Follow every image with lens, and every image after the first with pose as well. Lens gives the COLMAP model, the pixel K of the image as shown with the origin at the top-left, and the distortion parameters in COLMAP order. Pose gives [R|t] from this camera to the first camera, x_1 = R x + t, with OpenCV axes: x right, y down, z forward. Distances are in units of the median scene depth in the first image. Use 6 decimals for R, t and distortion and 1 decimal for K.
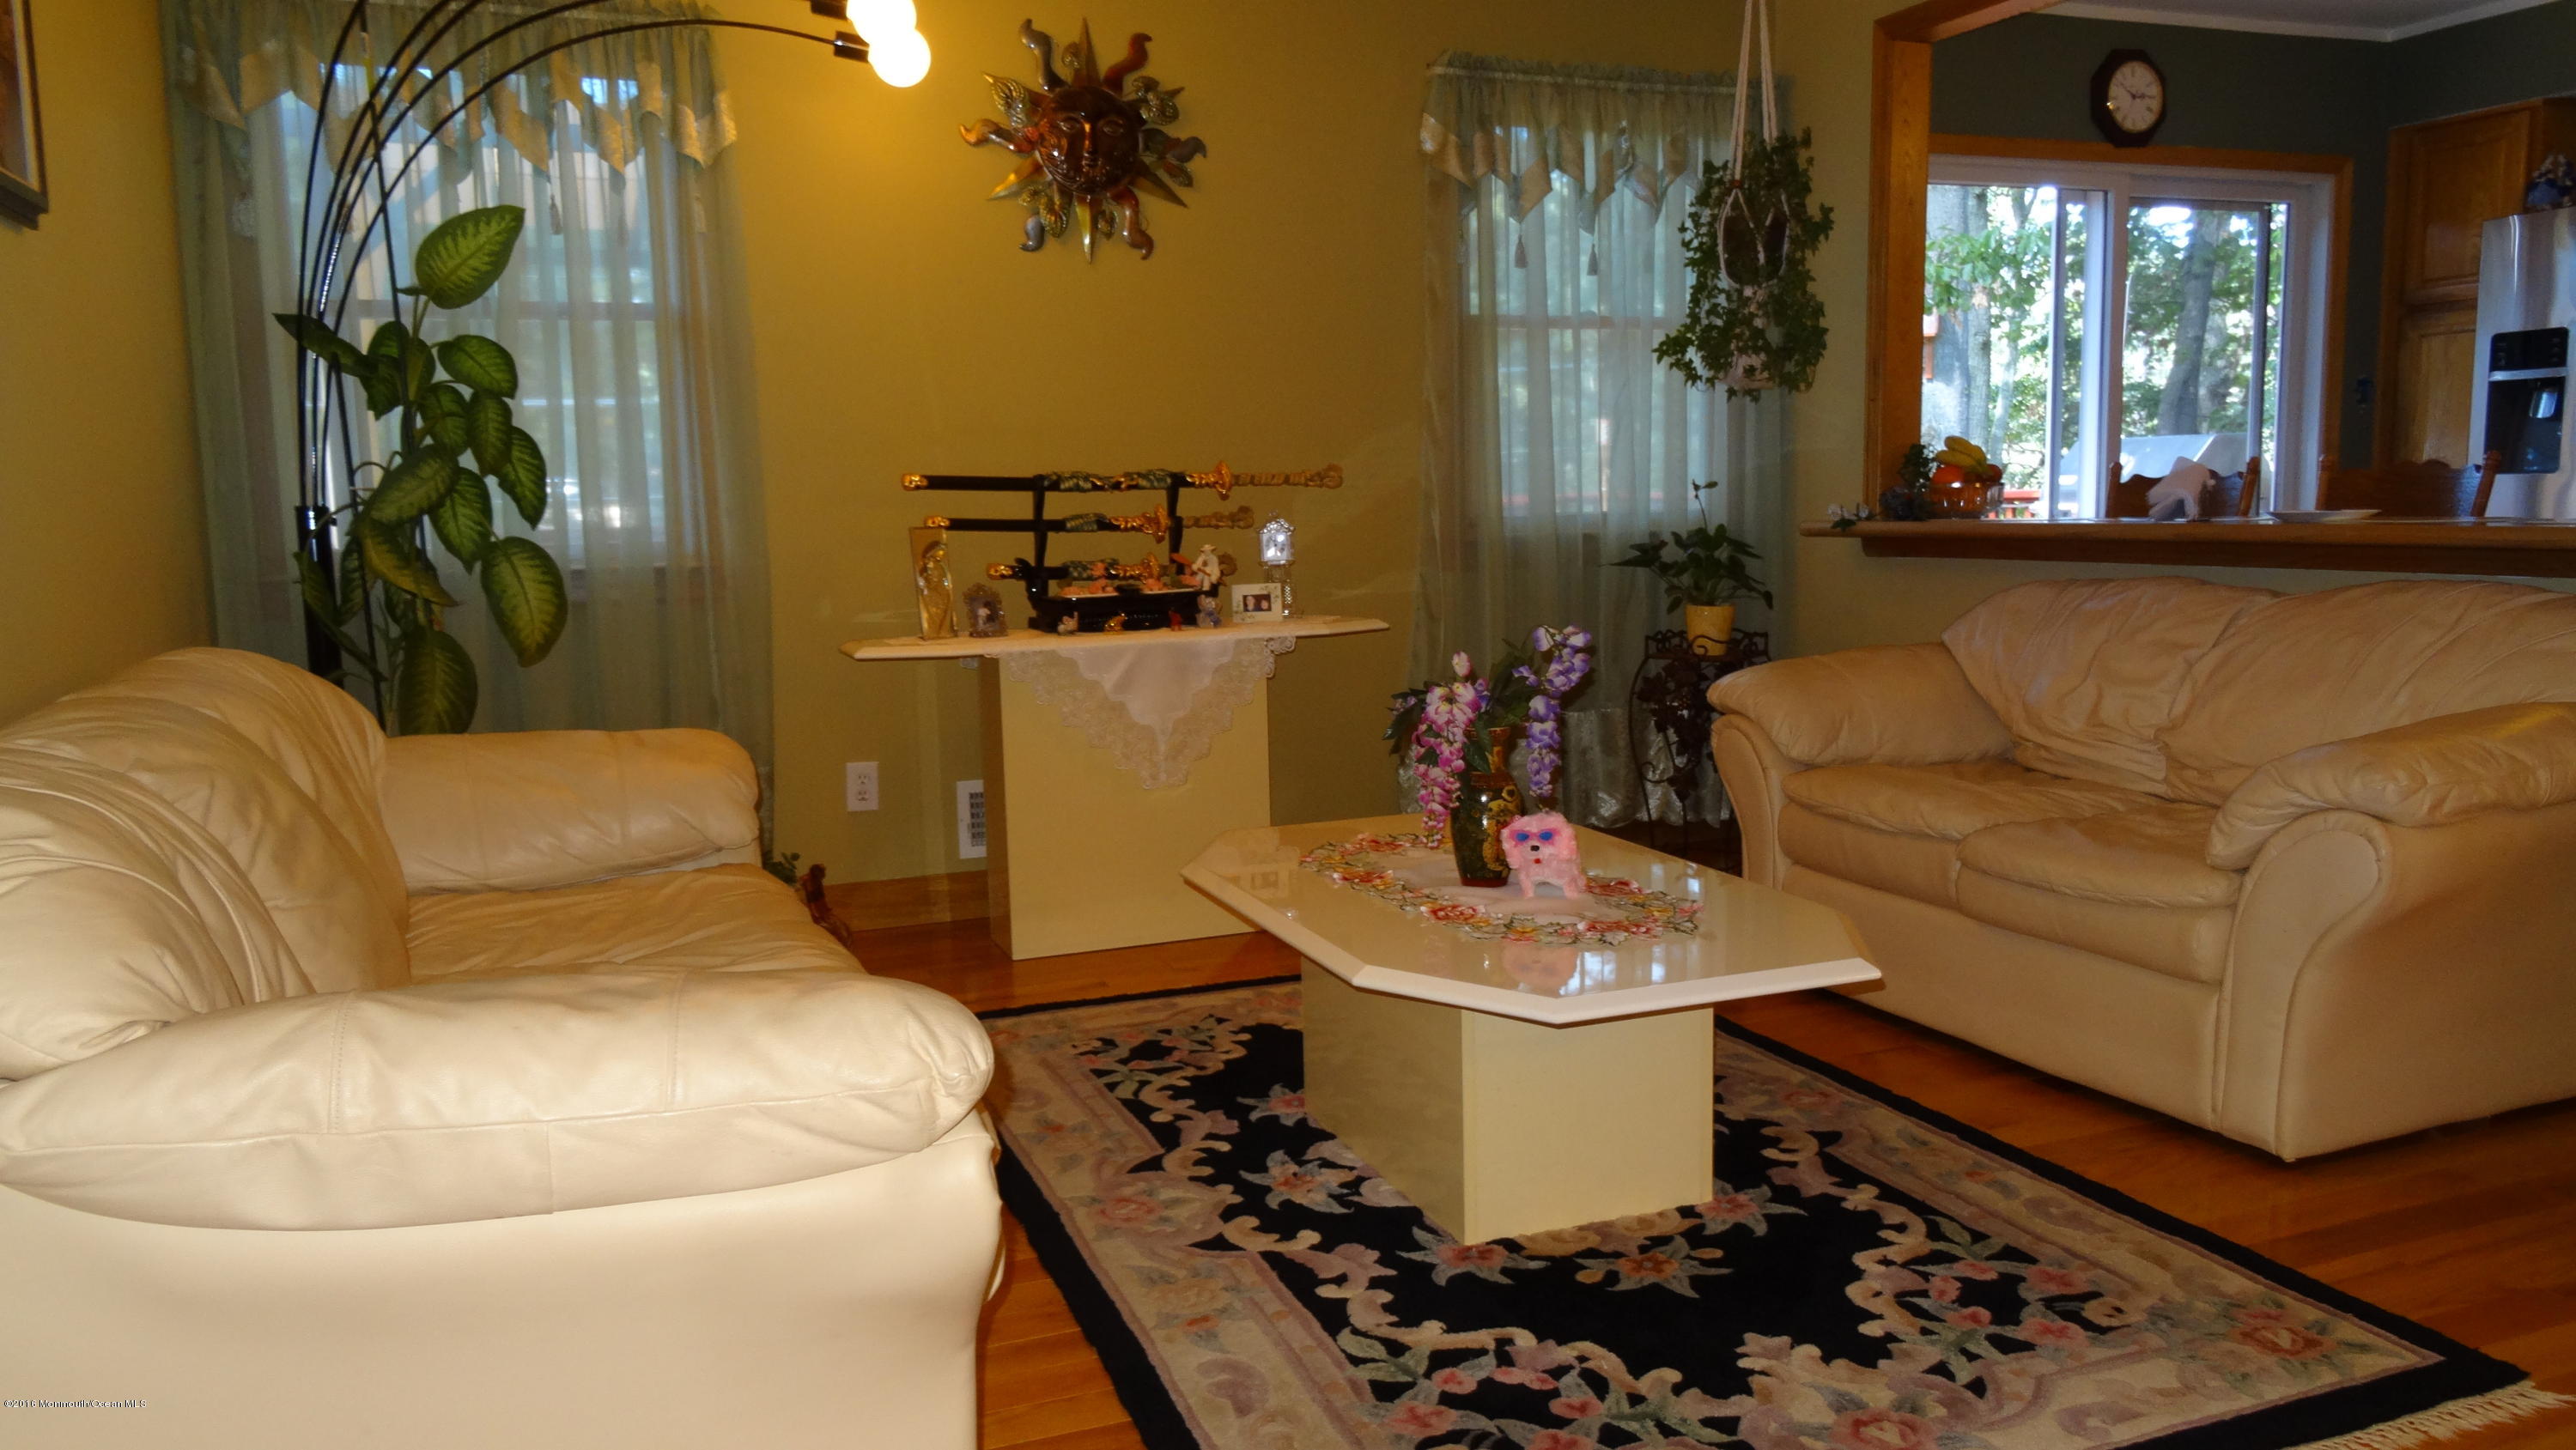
lens RADIAL K [[1864.6, 0, 1288.1], [0, 1864.6, 715.9], [0, 0, 1]] dist [0.005644, -0.007155]
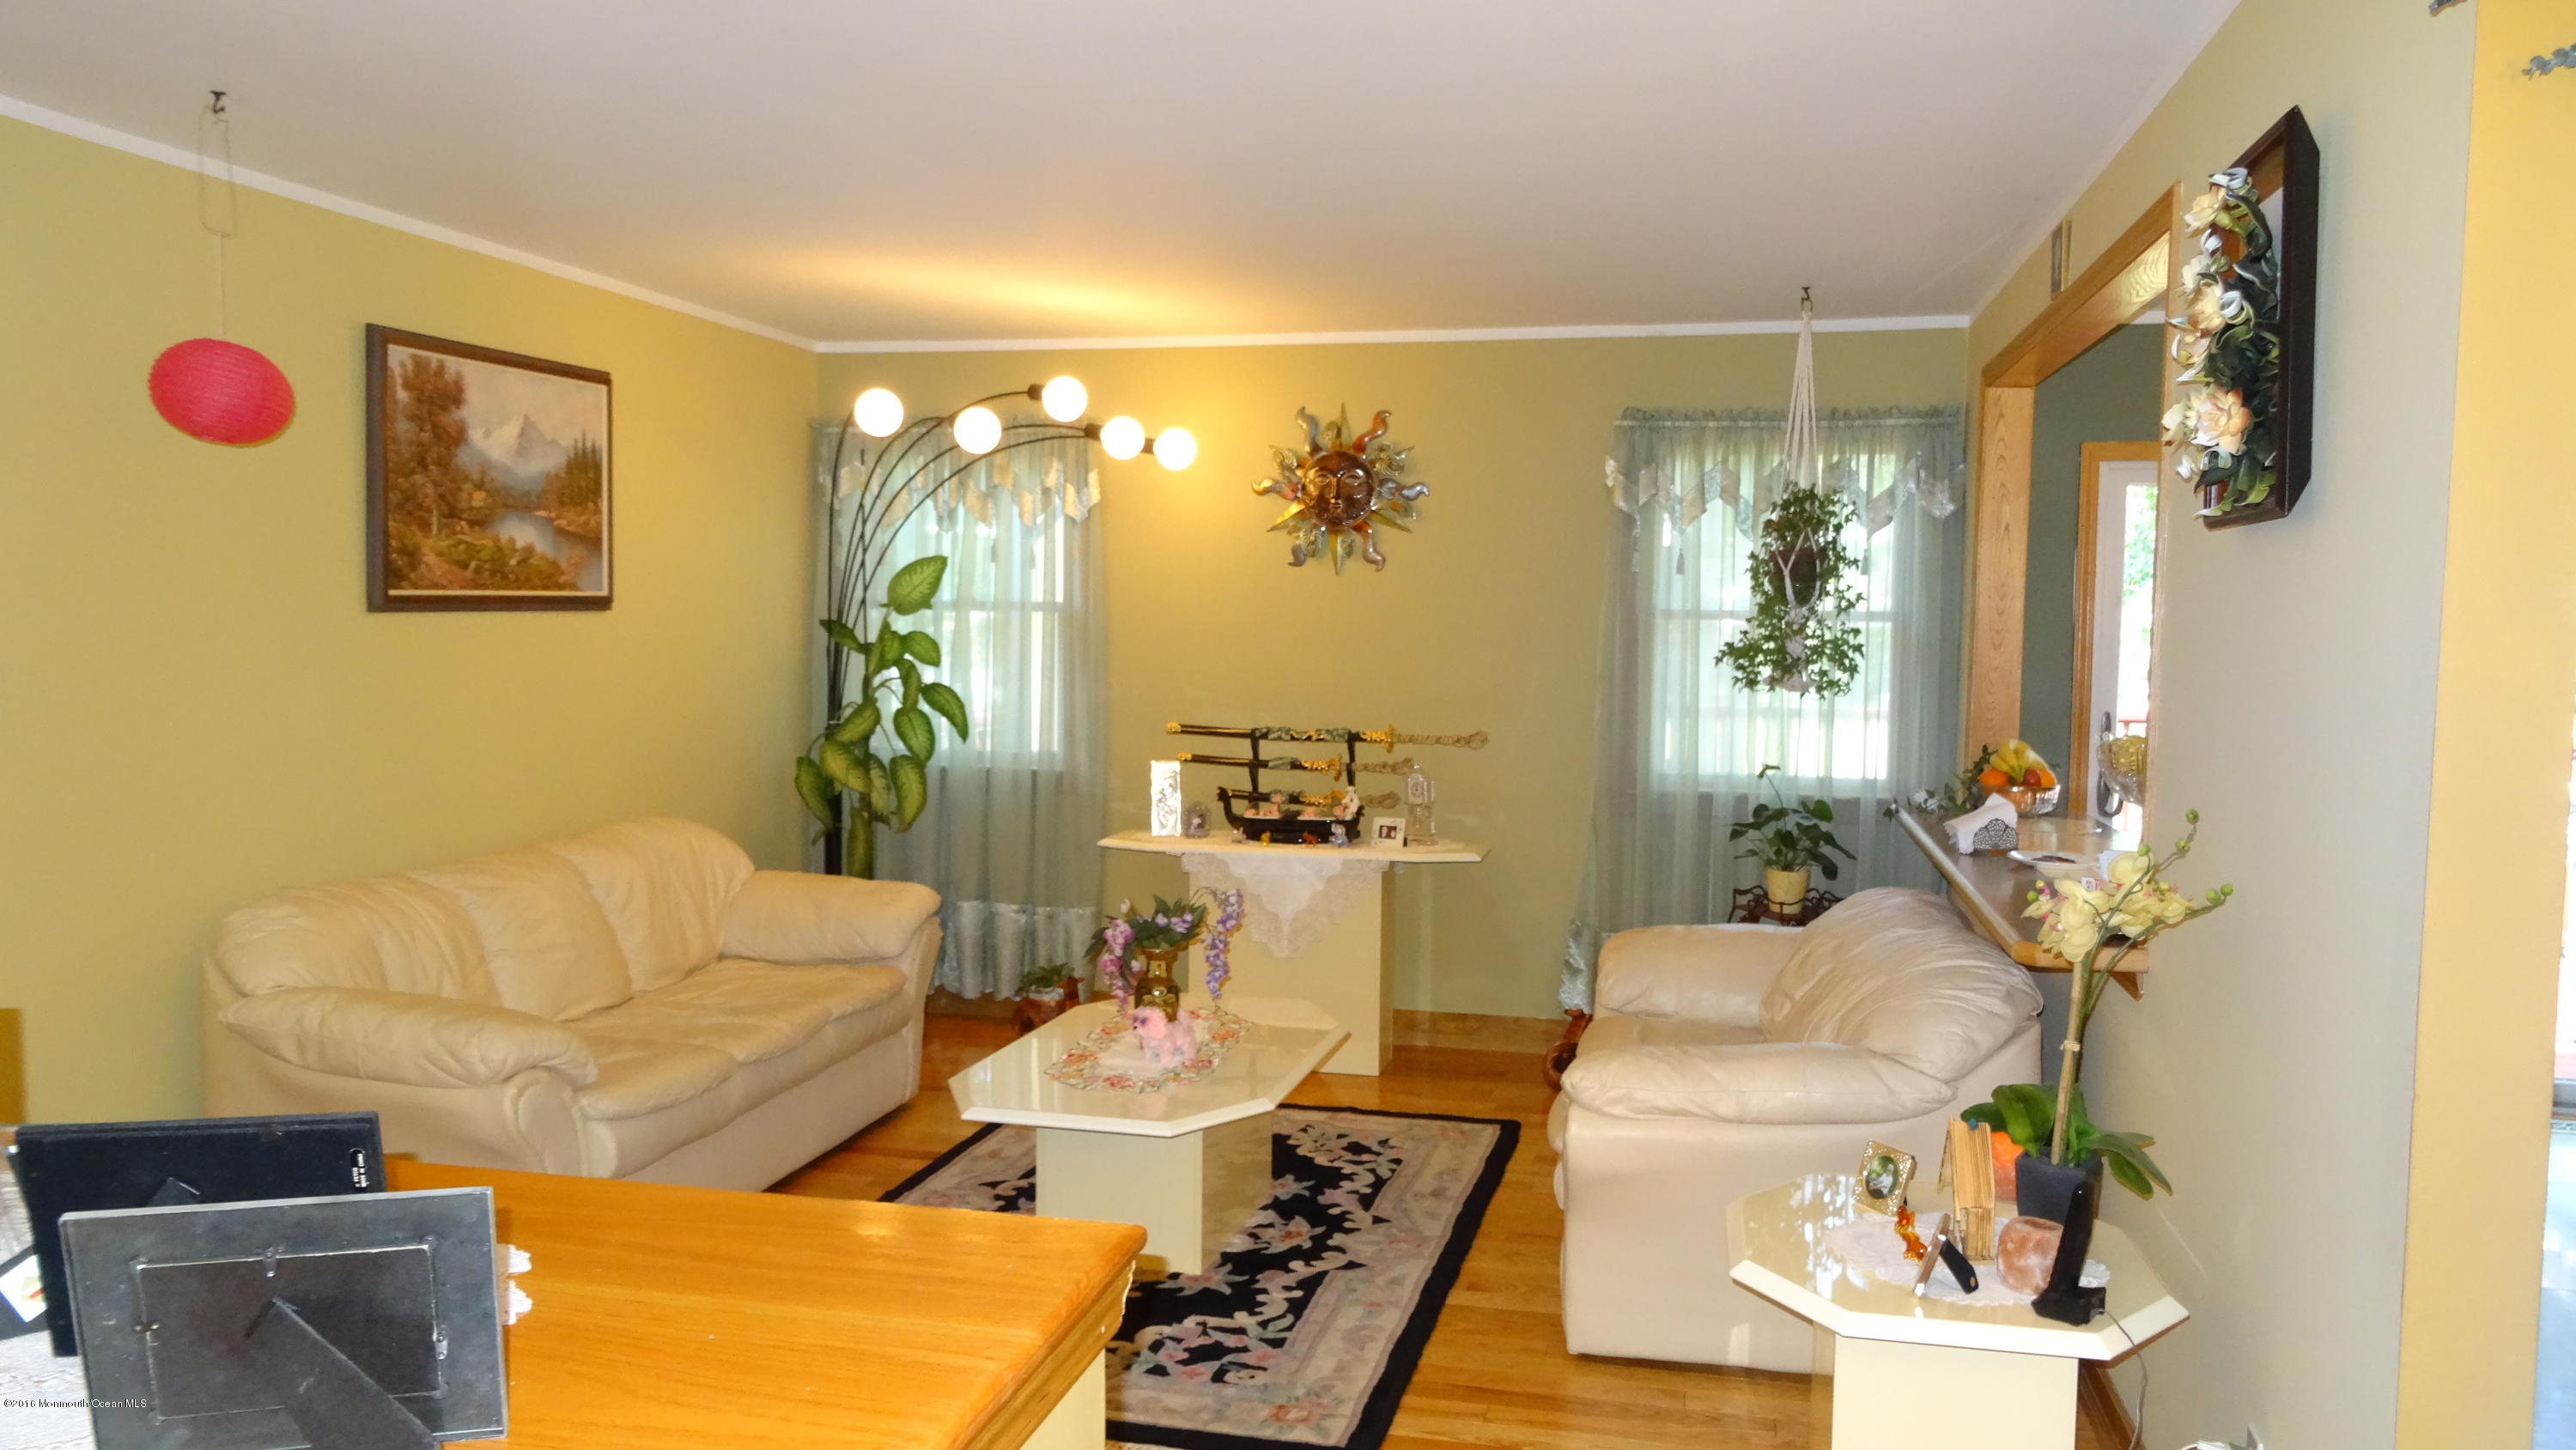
lens RADIAL K [[1864.6, 0, 1291.4], [0, 1864.6, 726.2], [0, 0, 1]] dist [0.005644, -0.007155]
pose [[0.821784, 0.071823, -0.565254, 0.795713], [-0.099890, 0.994821, -0.018817, -0.121061], [0.560975, 0.071927, 0.824702, -0.190399]]
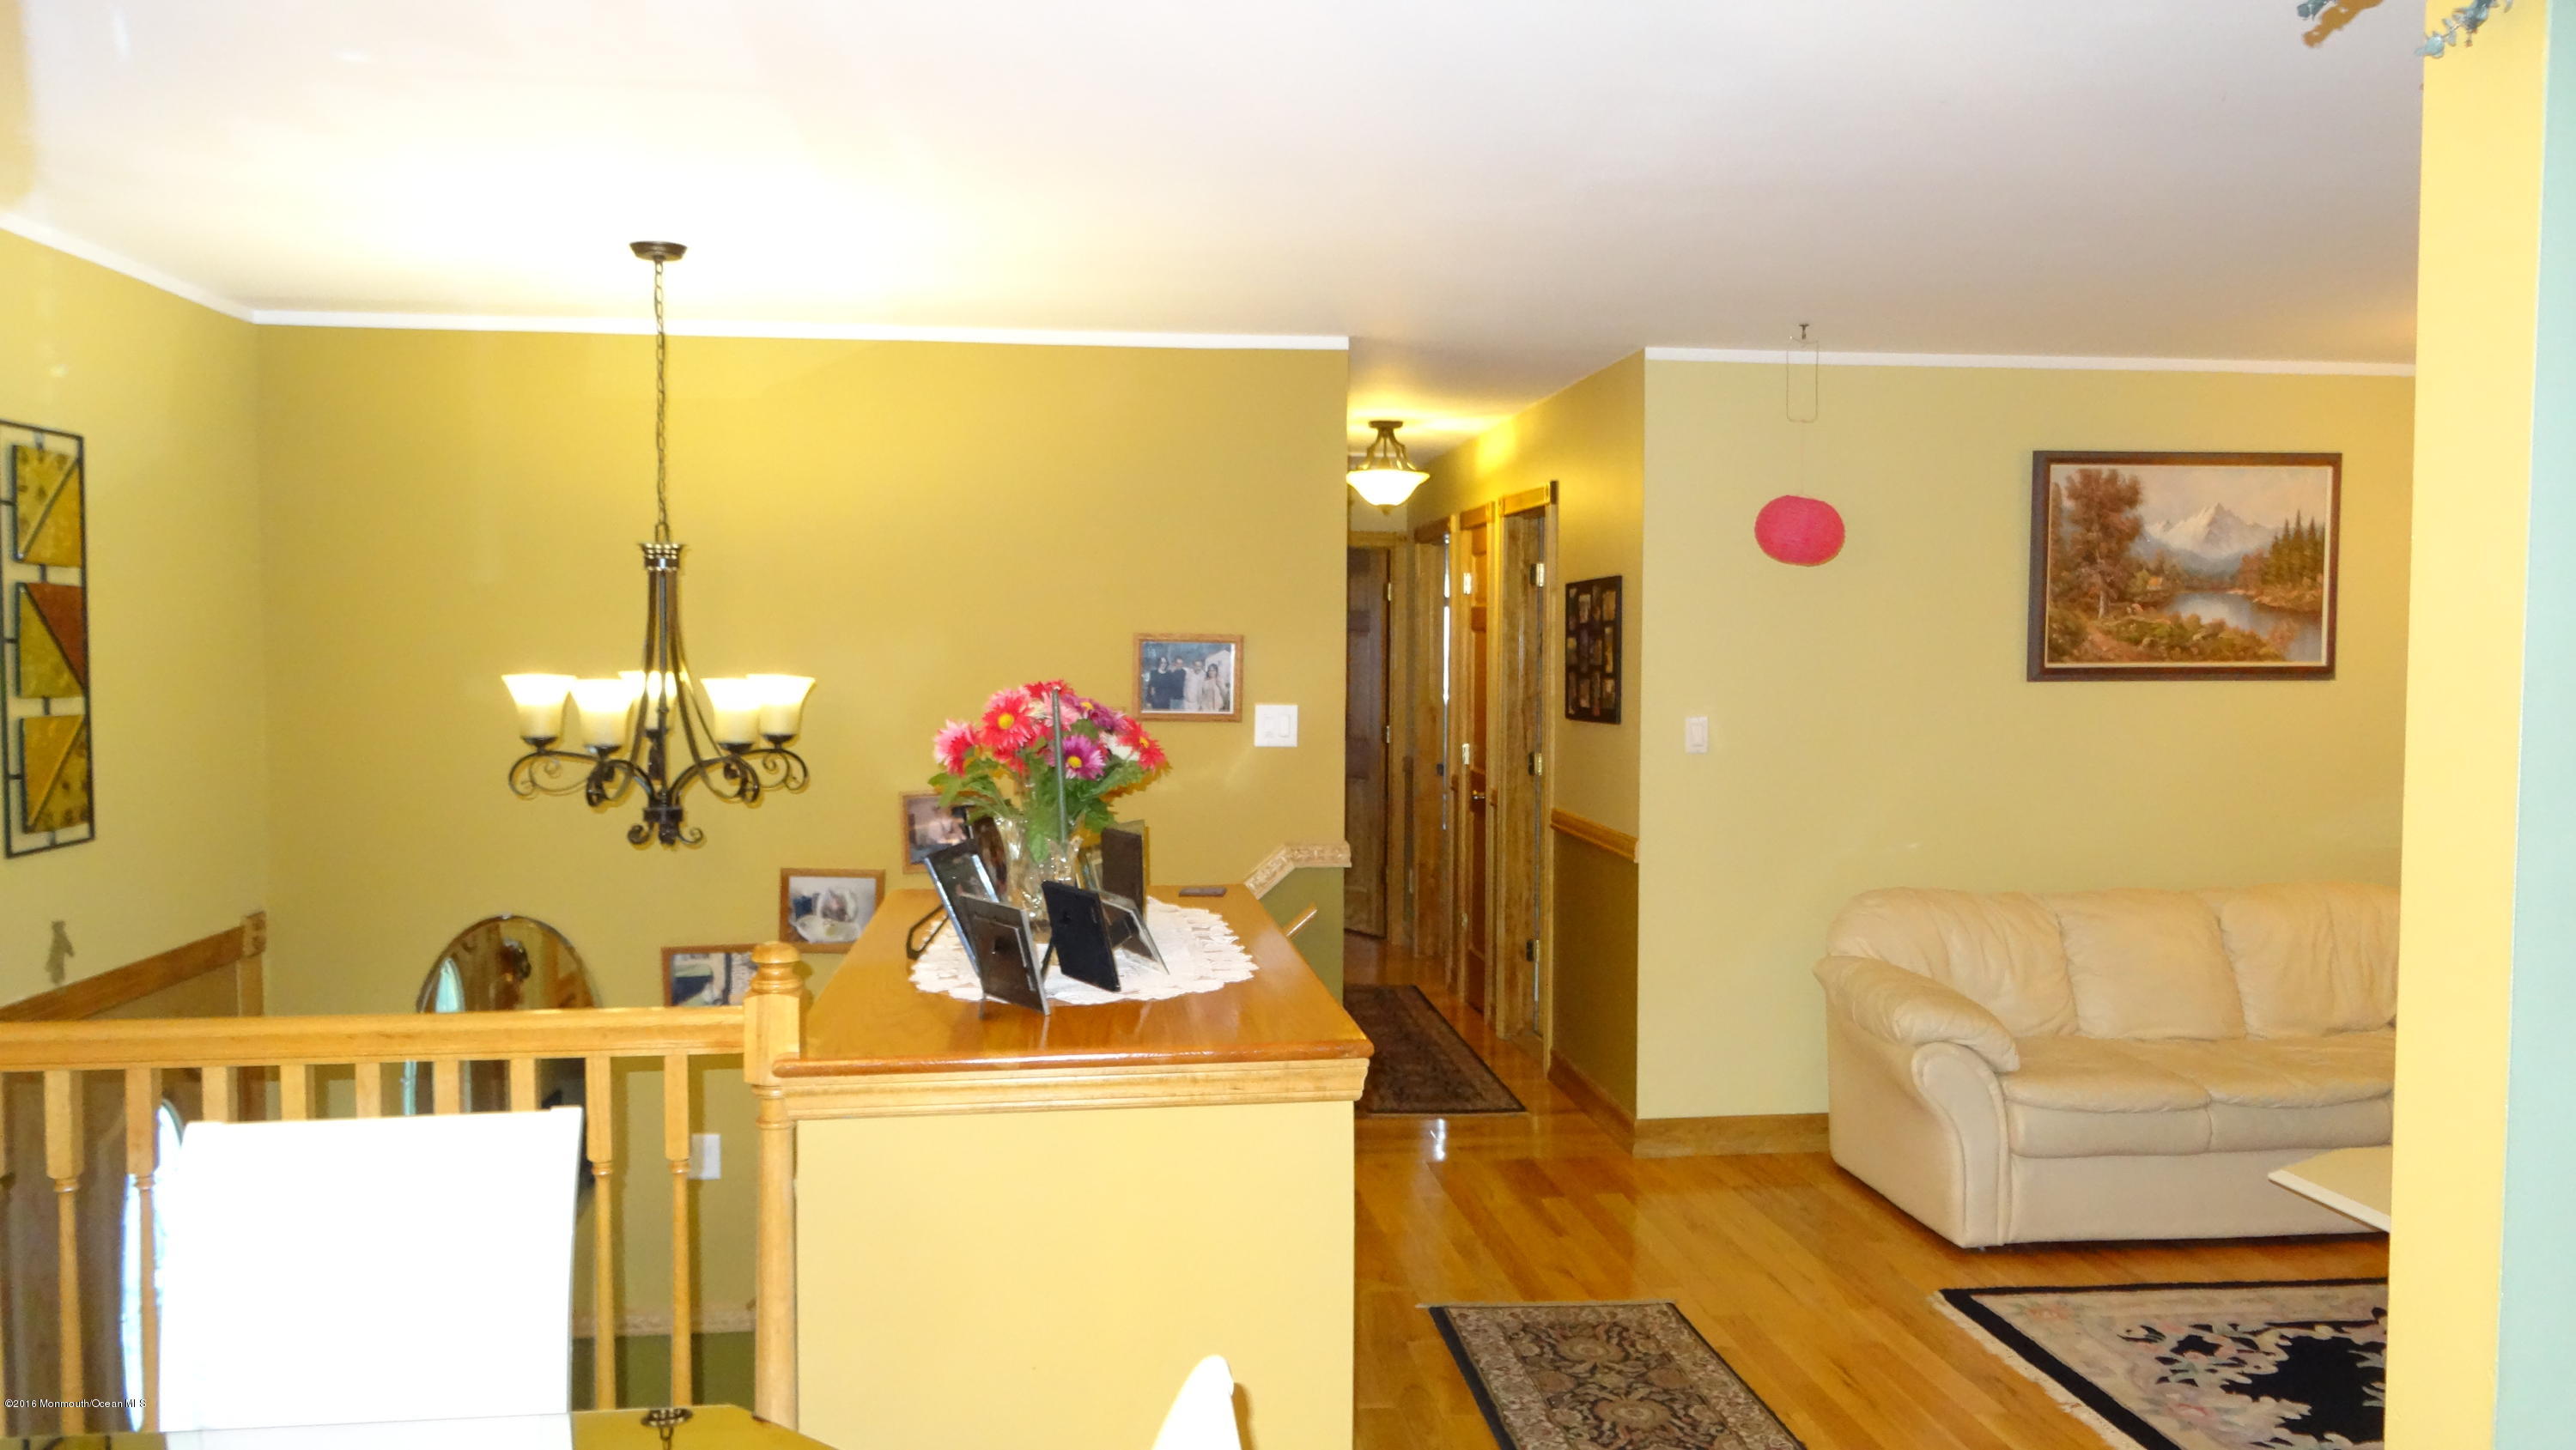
lens RADIAL K [[1864.6, 0, 1293.2], [0, 1864.6, 722.8], [0, 0, 1]] dist [0.005644, -0.007155]
pose [[-0.243261, 0.067443, -0.967613, 1.218287], [-0.110585, 0.989147, 0.096745, -0.203933], [0.963636, 0.130538, -0.233162, 0.247301]]
